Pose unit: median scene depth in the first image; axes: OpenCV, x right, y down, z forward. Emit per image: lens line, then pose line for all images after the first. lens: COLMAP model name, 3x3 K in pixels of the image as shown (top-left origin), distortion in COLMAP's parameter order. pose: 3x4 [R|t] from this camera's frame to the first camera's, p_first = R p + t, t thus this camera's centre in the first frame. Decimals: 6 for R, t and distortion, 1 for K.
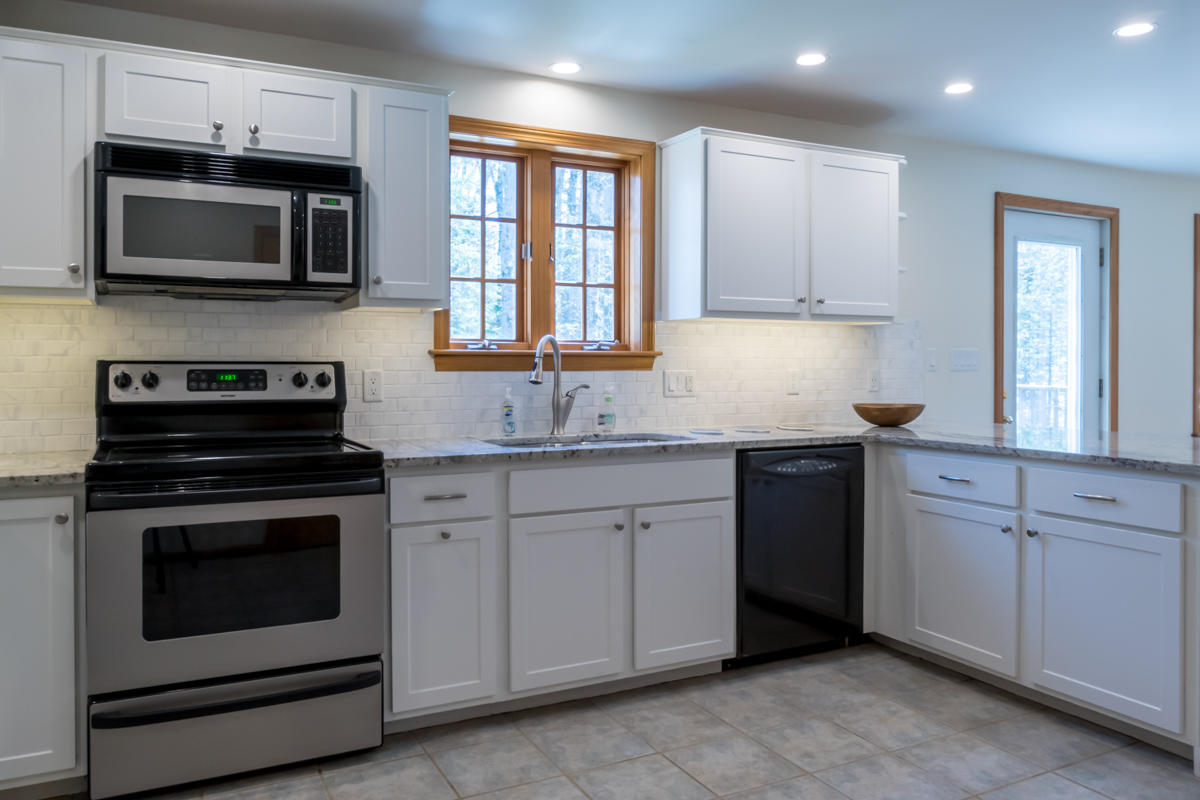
lens RADIAL K [[882.5, 0, 593.5], [0, 882.5, 365.4], [0, 0, 1]] dist [-0.005197, 0.000725]
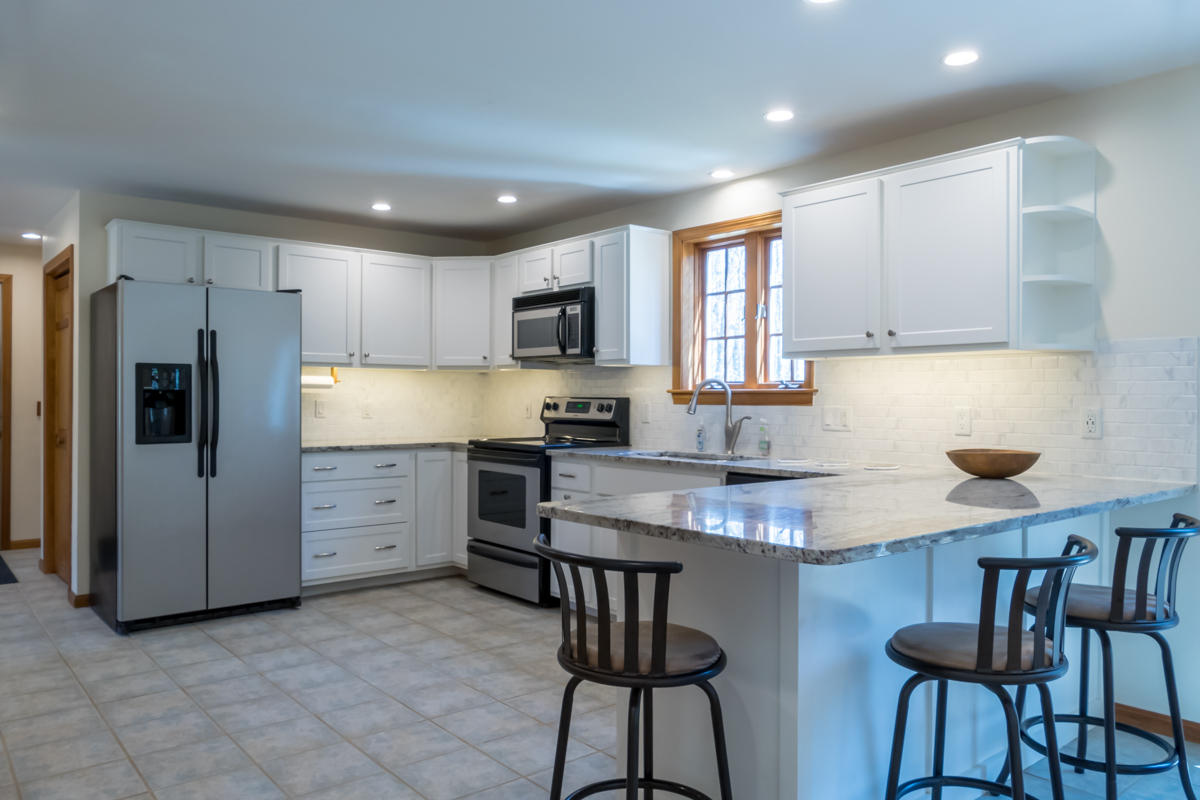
lens RADIAL K [[856.0, 0, 604.5], [0, 856.0, 398.7], [0, 0, 1]] dist [-0.006984, -0.003260]
pose [[0.228627, 0.001861, -0.973512, 1.087163], [-0.005854, 0.999983, 0.000537, -0.002538], [0.973497, 0.005576, 0.228634, 0.501974]]
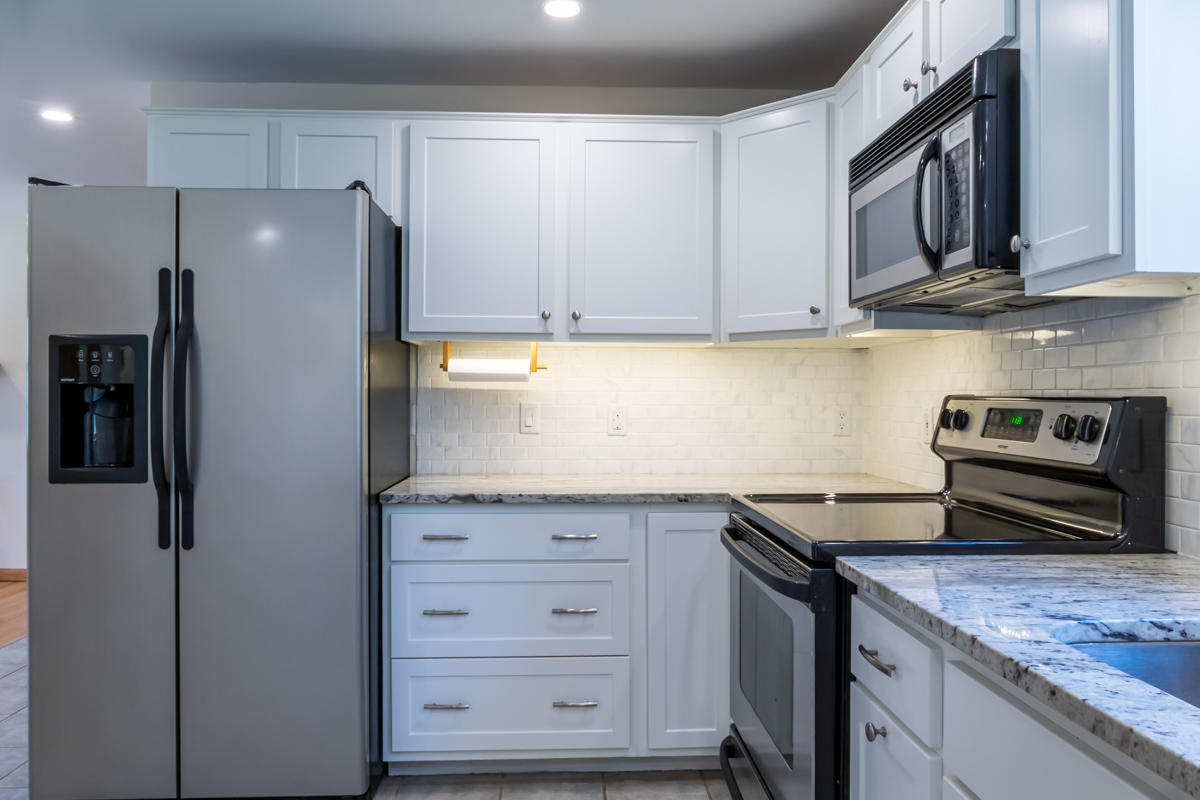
lens RADIAL K [[856.0, 0, 604.5], [0, 856.0, 398.7], [0, 0, 1]] dist [-0.006984, -0.003260]
pose [[-0.410949, 0.000637, -0.911658, 0.253988], [-0.004363, 0.999987, 0.002666, -0.002703], [0.911648, 0.005073, -0.410941, 0.776608]]
